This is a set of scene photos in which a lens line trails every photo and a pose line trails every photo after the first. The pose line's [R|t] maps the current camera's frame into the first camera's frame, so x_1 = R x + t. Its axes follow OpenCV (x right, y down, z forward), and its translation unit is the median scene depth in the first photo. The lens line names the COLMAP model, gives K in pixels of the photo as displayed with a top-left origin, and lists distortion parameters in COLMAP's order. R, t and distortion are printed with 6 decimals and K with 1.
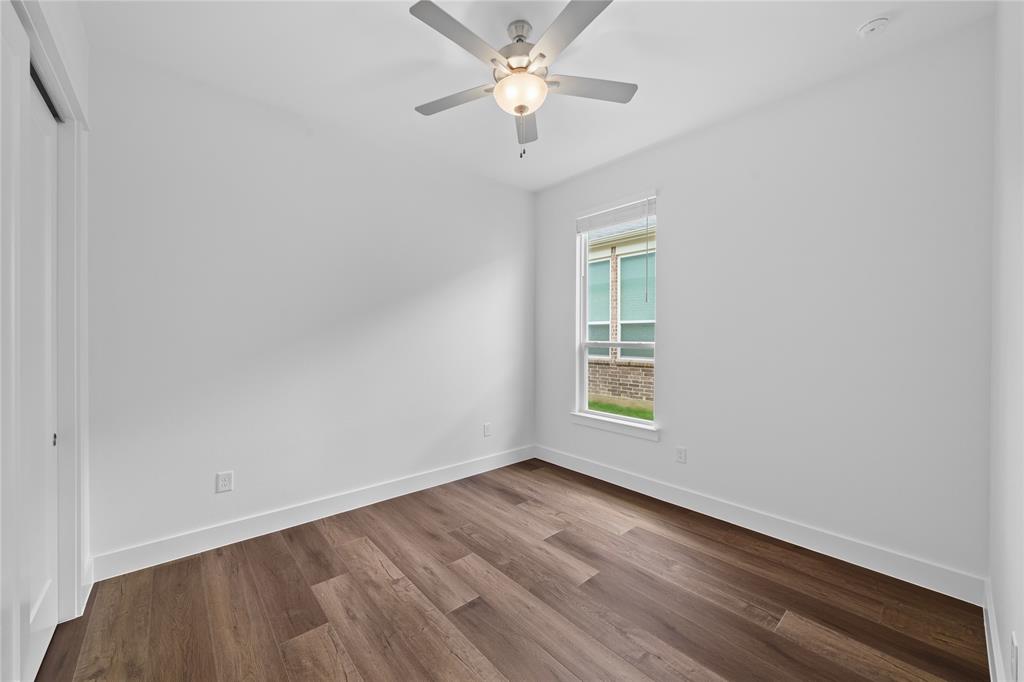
lens RADIAL K [[400.8, 0, 511.5], [0, 400.8, 337.9], [0, 0, 1]] dist [-0.005056, 0.001674]
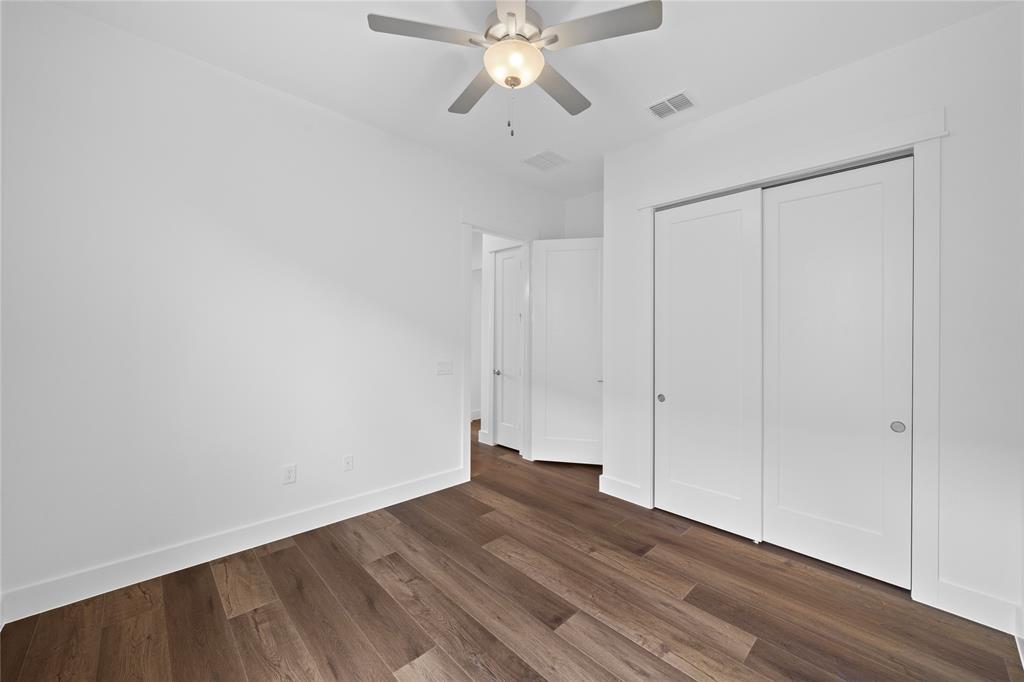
lens RADIAL K [[400.8, 0, 512.7], [0, 400.8, 336.6], [0, 0, 1]] dist [-0.005056, 0.001674]
pose [[-0.998879, -0.011492, -0.045915, 0.059817], [-0.011933, 0.999885, 0.009347, -0.011583], [0.045803, 0.009884, -0.998902, 1.937619]]
